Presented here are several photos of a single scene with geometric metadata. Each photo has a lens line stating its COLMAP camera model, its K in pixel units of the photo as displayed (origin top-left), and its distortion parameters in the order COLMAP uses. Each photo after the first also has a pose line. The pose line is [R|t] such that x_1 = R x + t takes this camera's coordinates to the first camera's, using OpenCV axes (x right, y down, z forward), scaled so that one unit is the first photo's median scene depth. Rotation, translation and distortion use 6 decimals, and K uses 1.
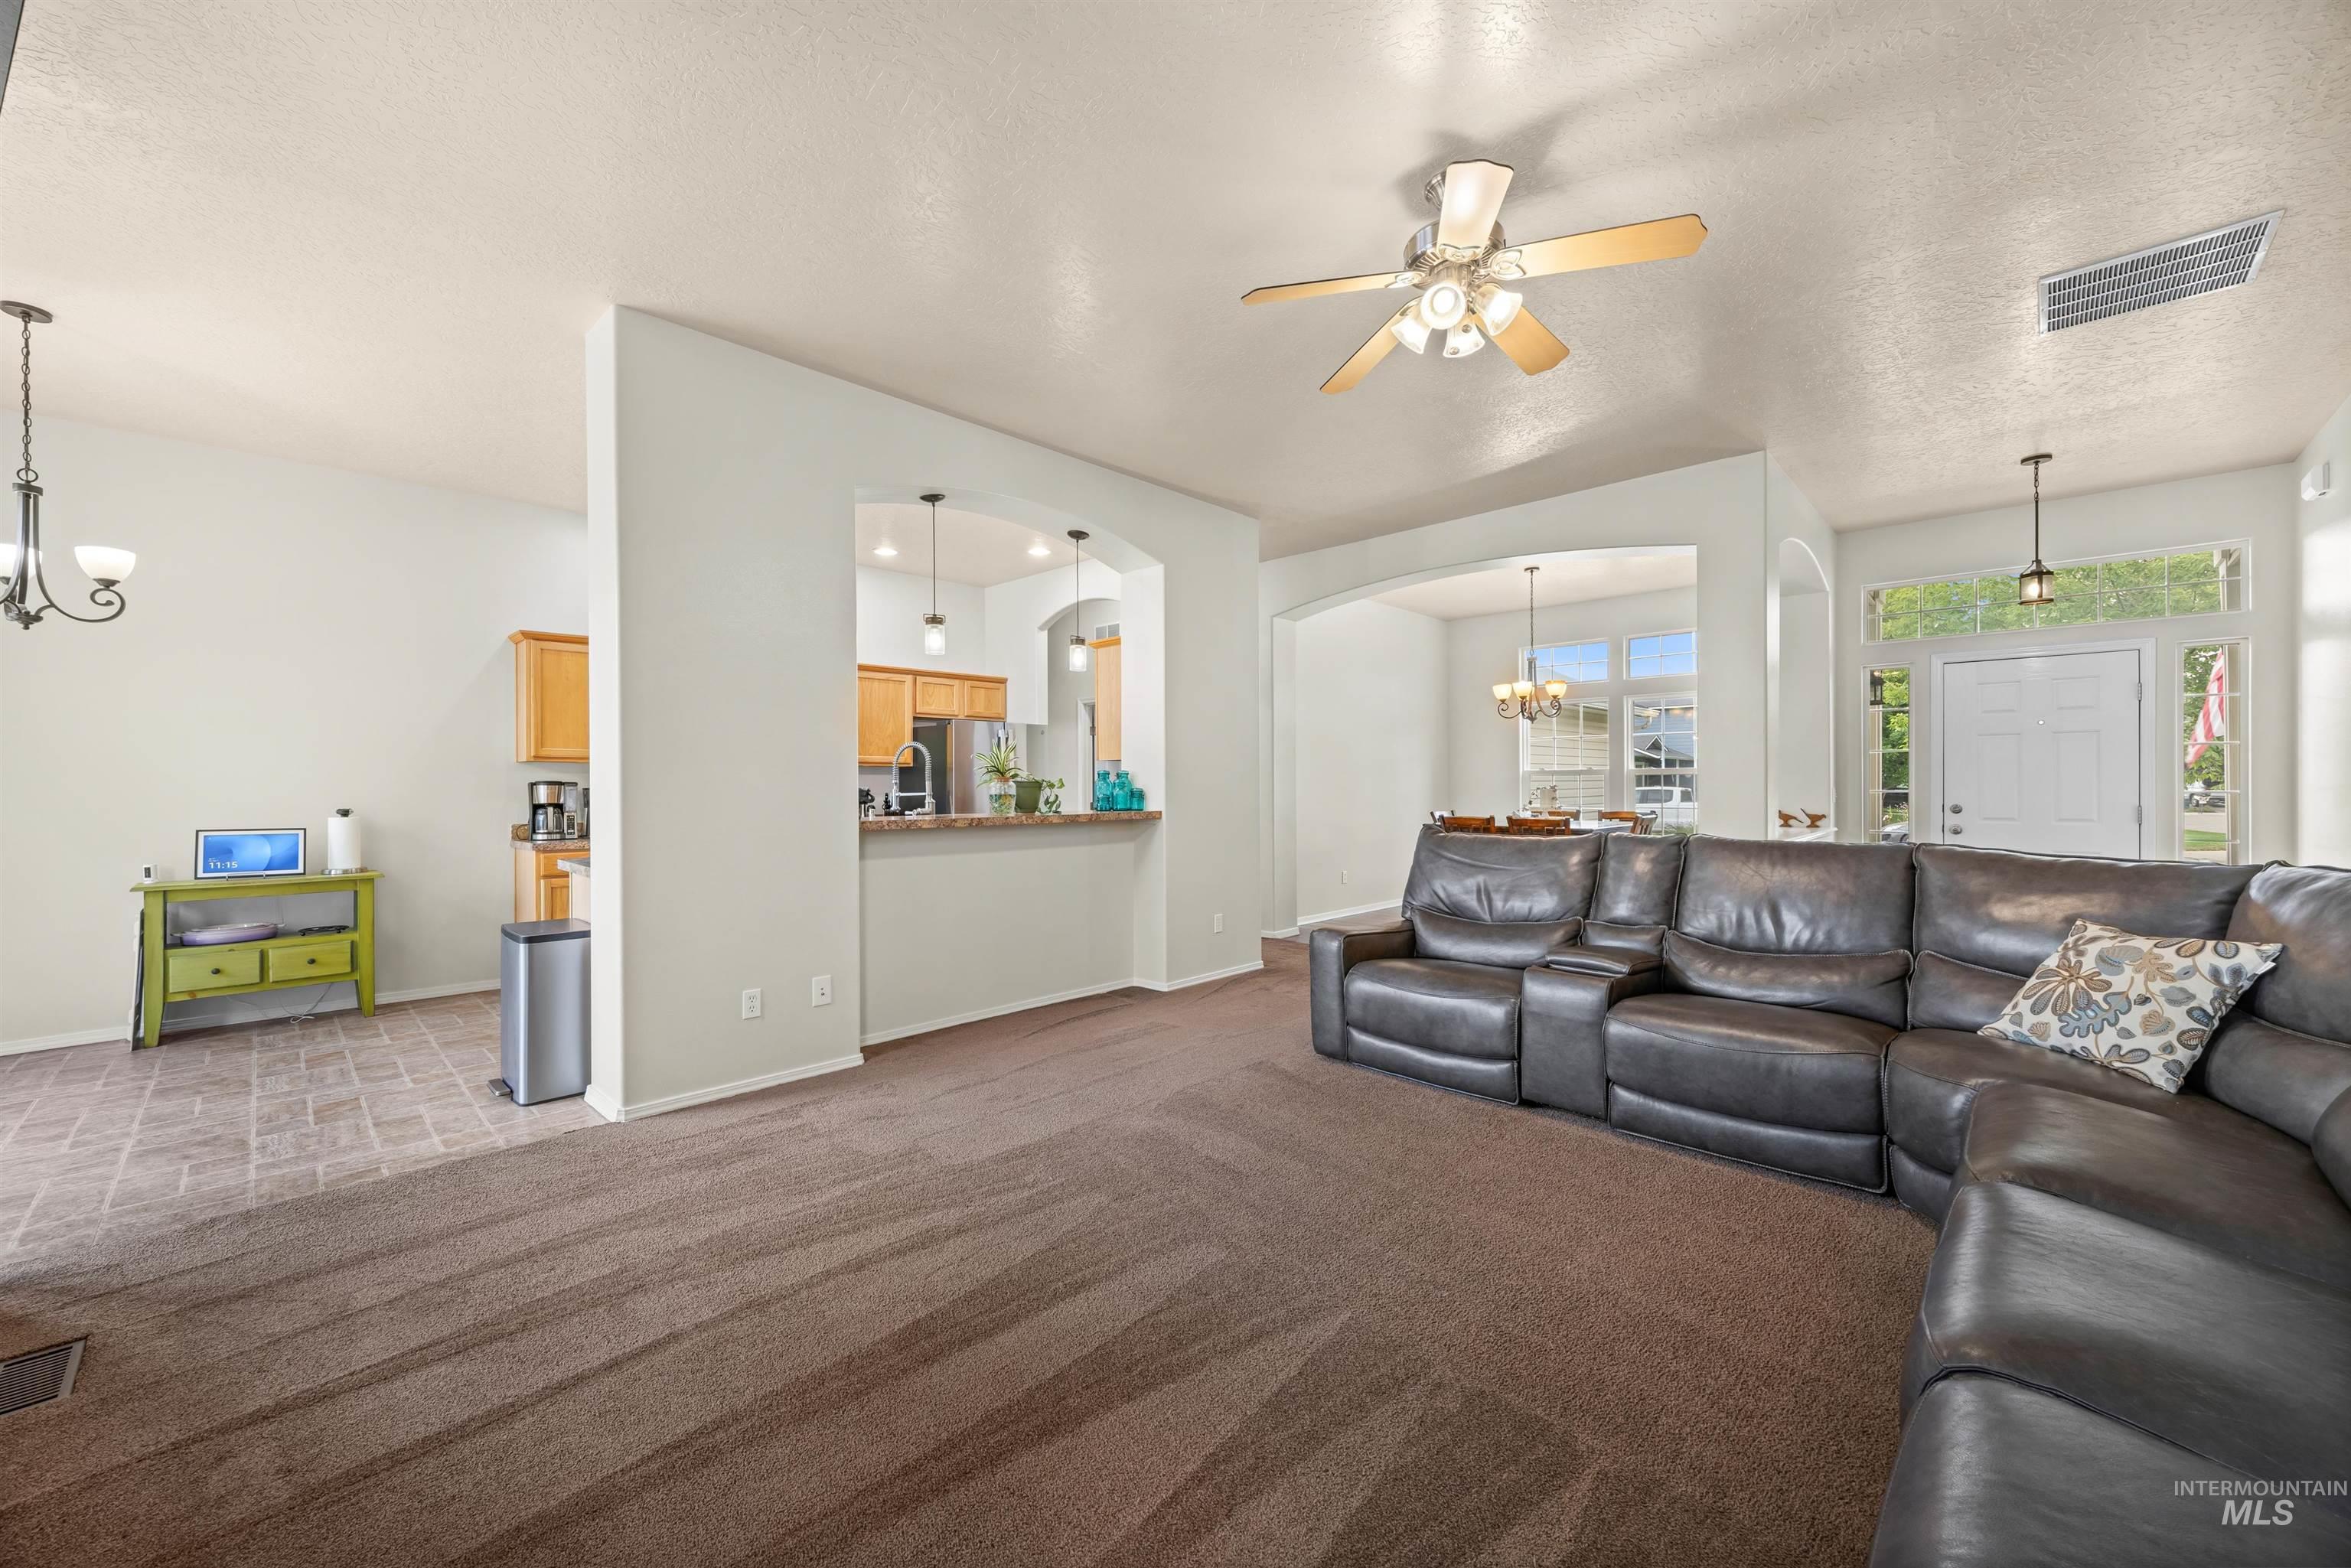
lens RADIAL K [[886.7, 0, 1180.4], [0, 886.7, 790.4], [0, 0, 1]] dist [-0.001067, 0.000624]
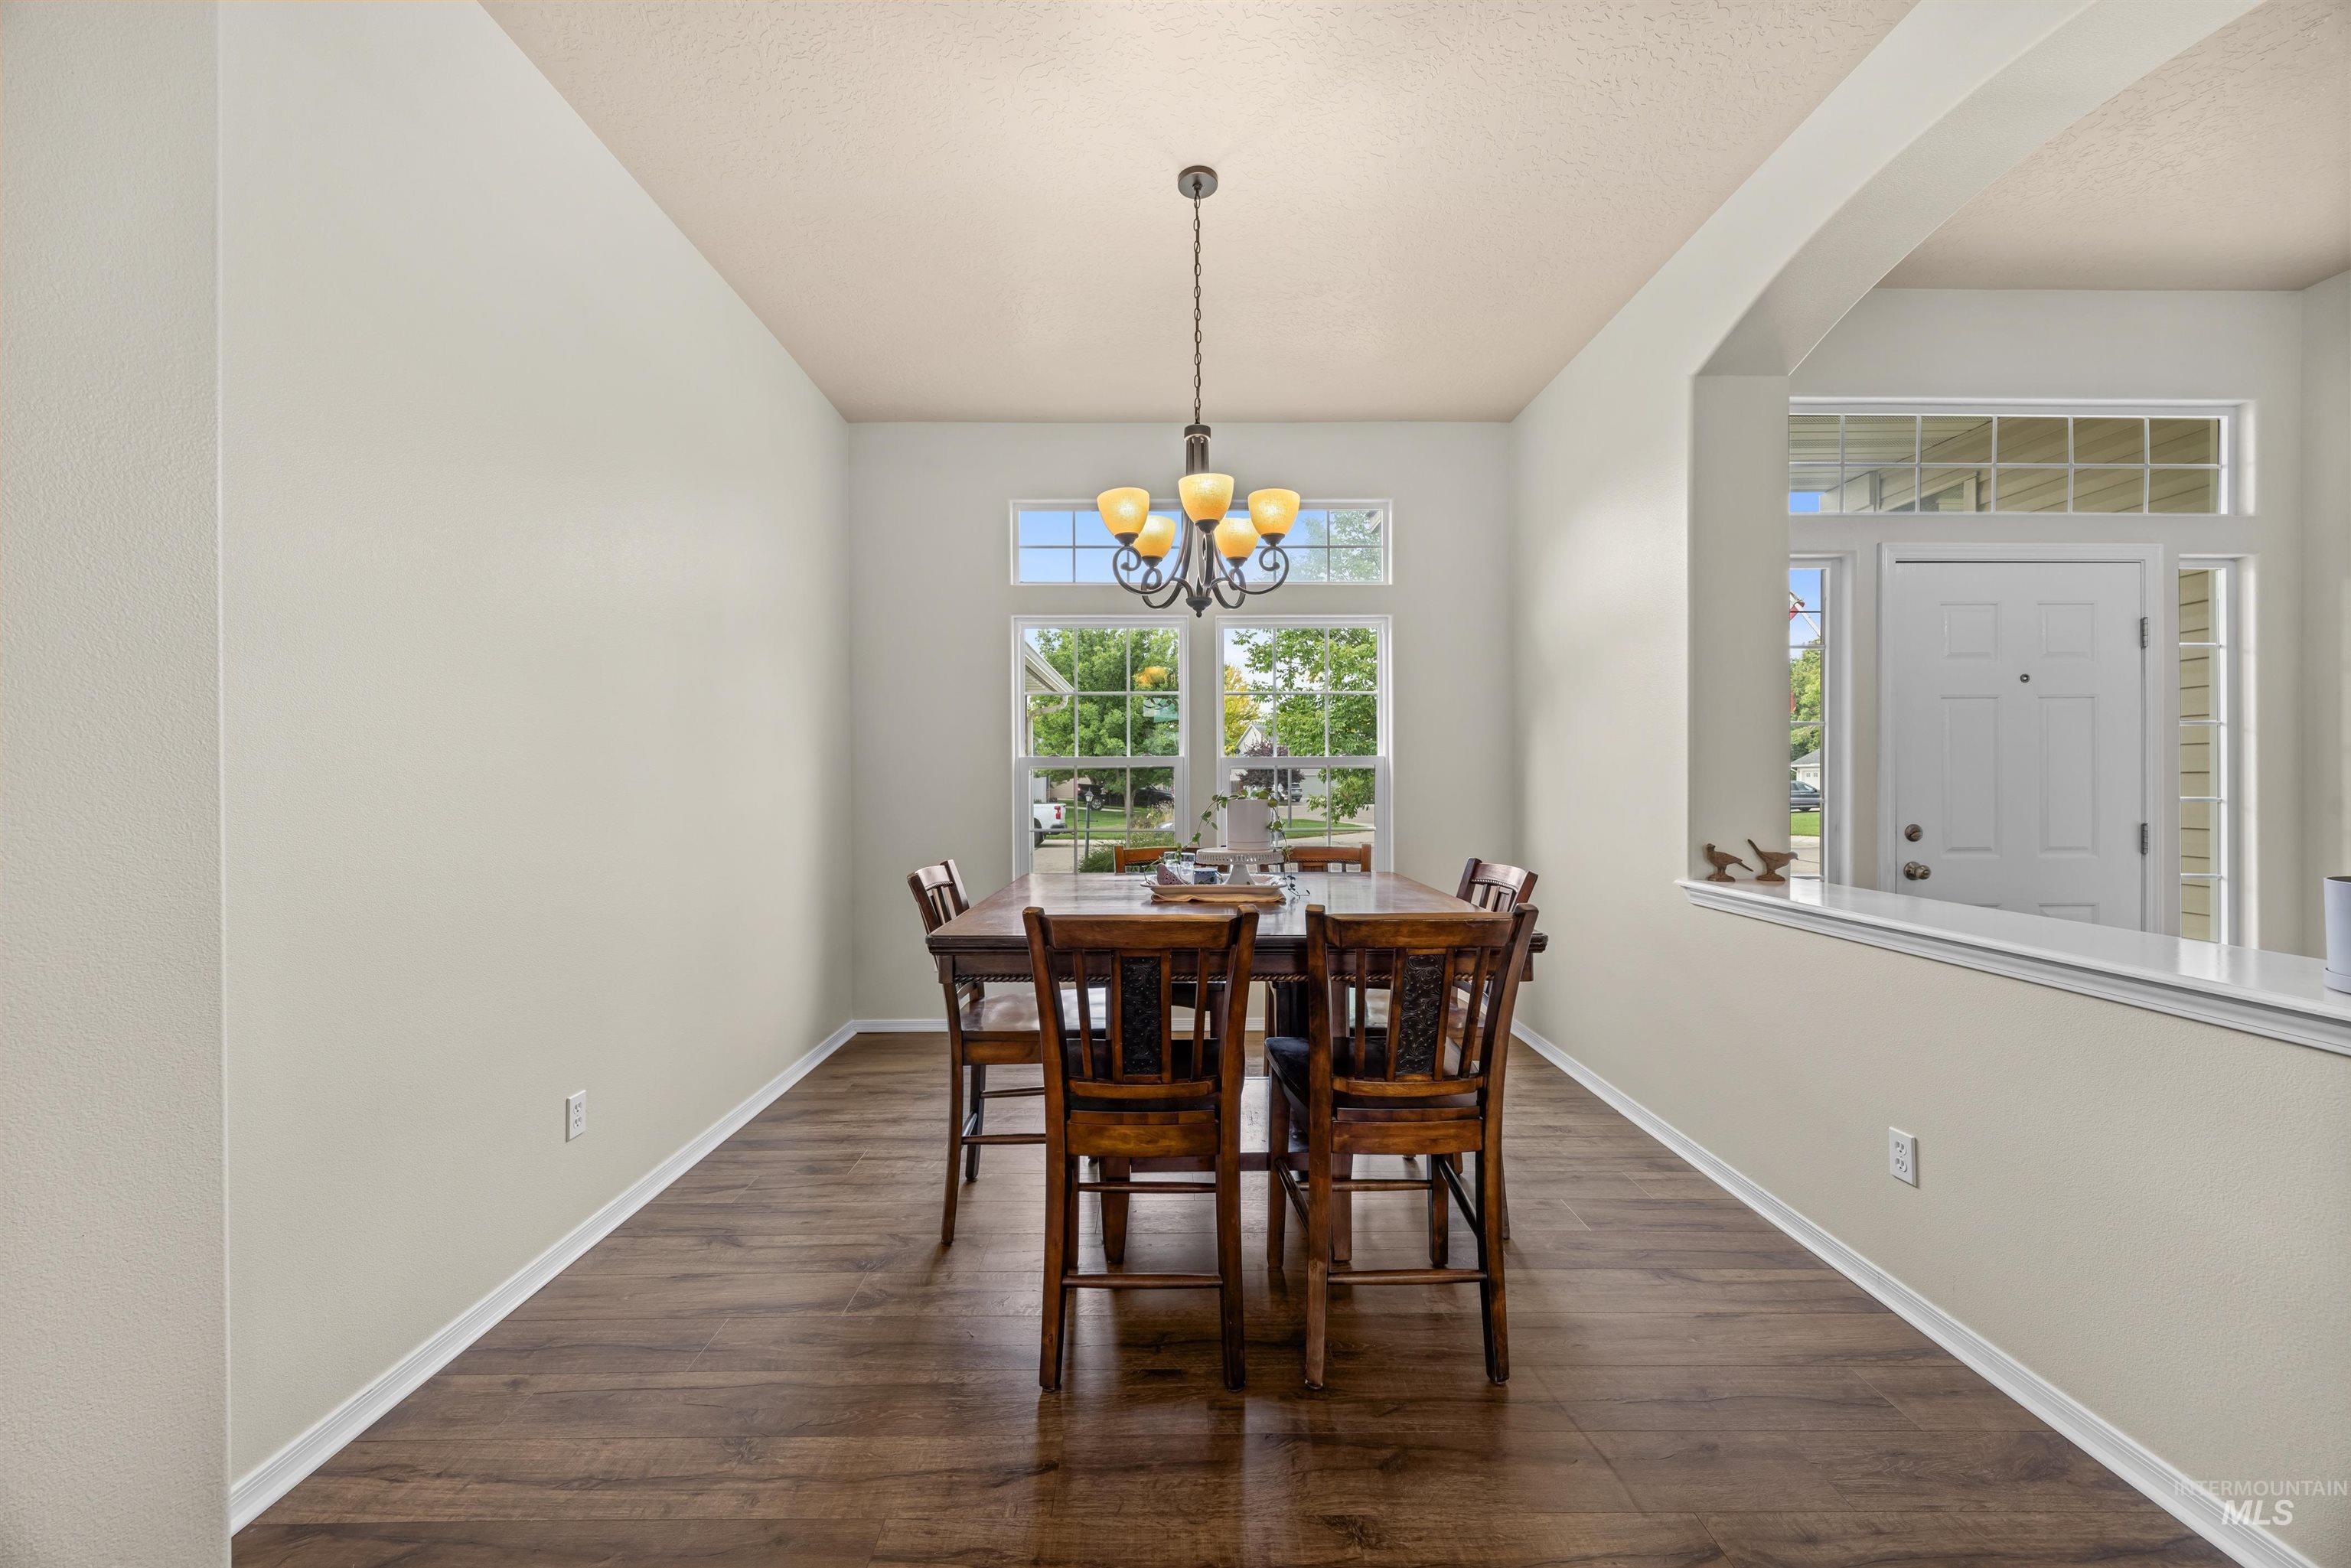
lens RADIAL K [[886.7, 0, 1179.5], [0, 886.7, 774.4], [0, 0, 1]] dist [-0.001067, 0.000624]
pose [[0.704169, 0.004276, 0.710020, 0.179151], [0.000616, 0.999978, -0.006634, -0.010984], [-0.710032, 0.005109, 0.704151, 0.937386]]
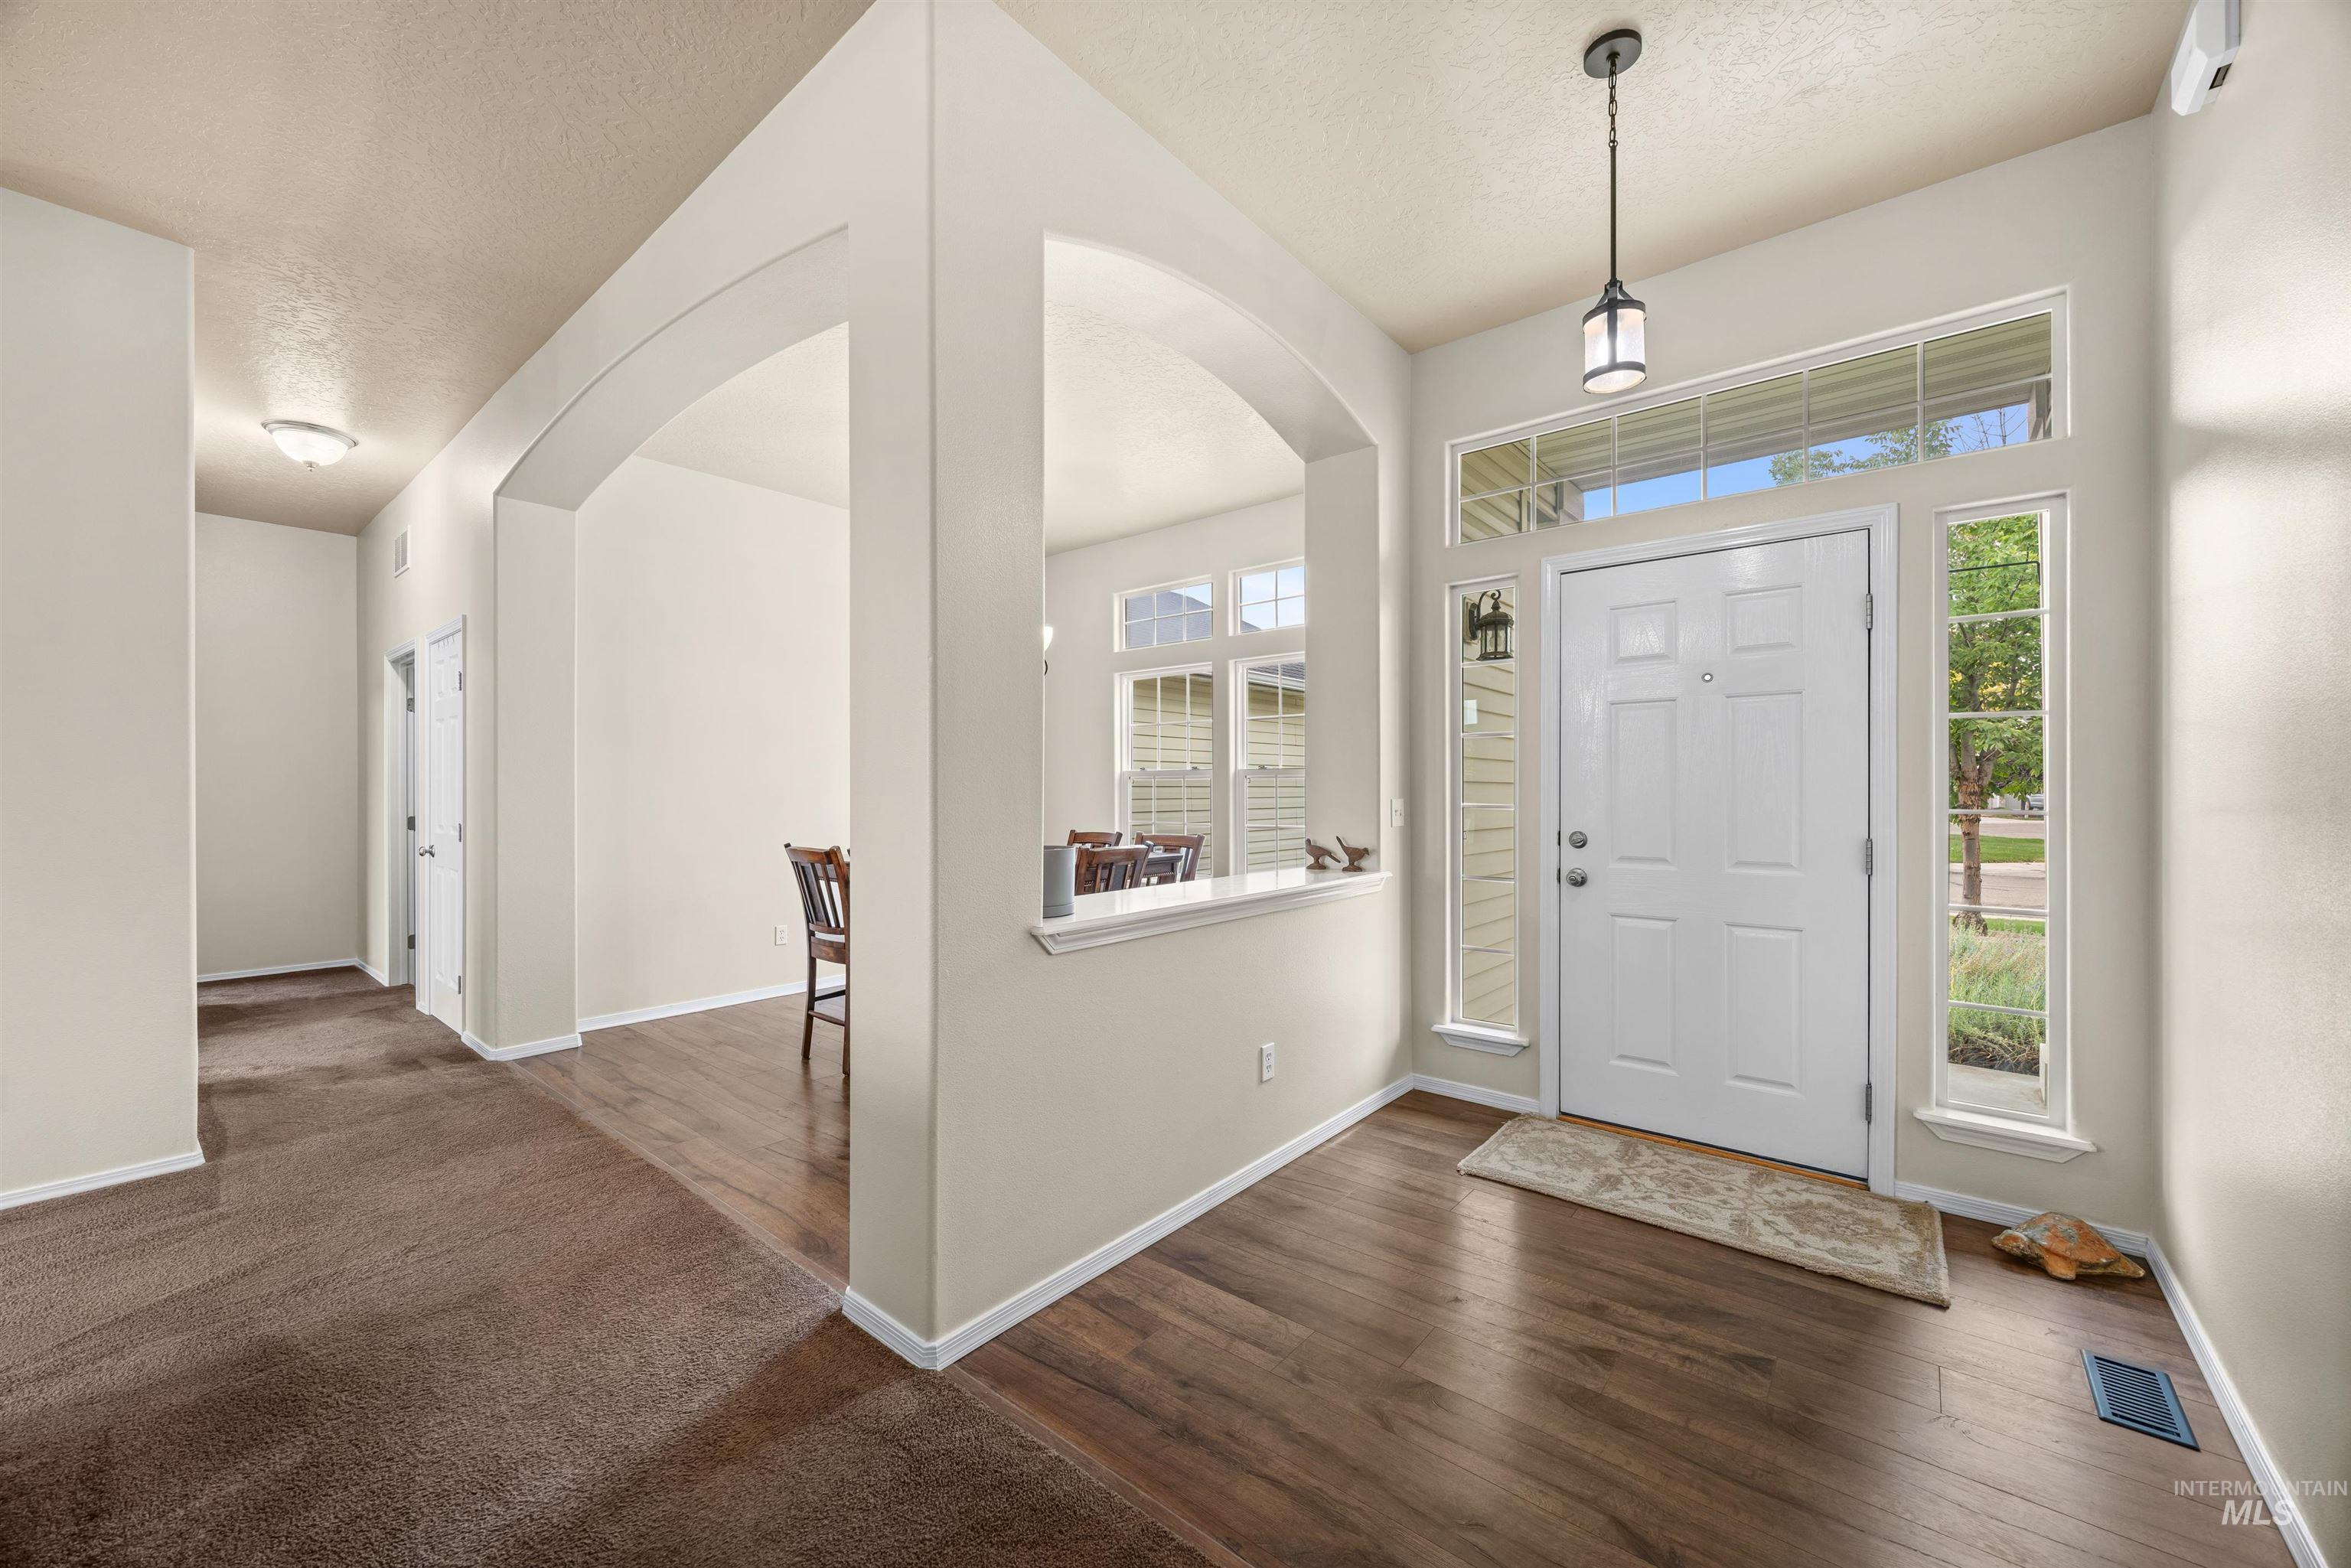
lens RADIAL K [[886.7, 0, 1178.2], [0, 886.7, 784.8], [0, 0, 1]] dist [-0.001067, 0.000624]
pose [[0.996762, 0.000182, 0.080405, 0.588300], [0.000086, 0.999994, -0.003338, -0.010910], [-0.080405, 0.003334, 0.996757, 0.479543]]
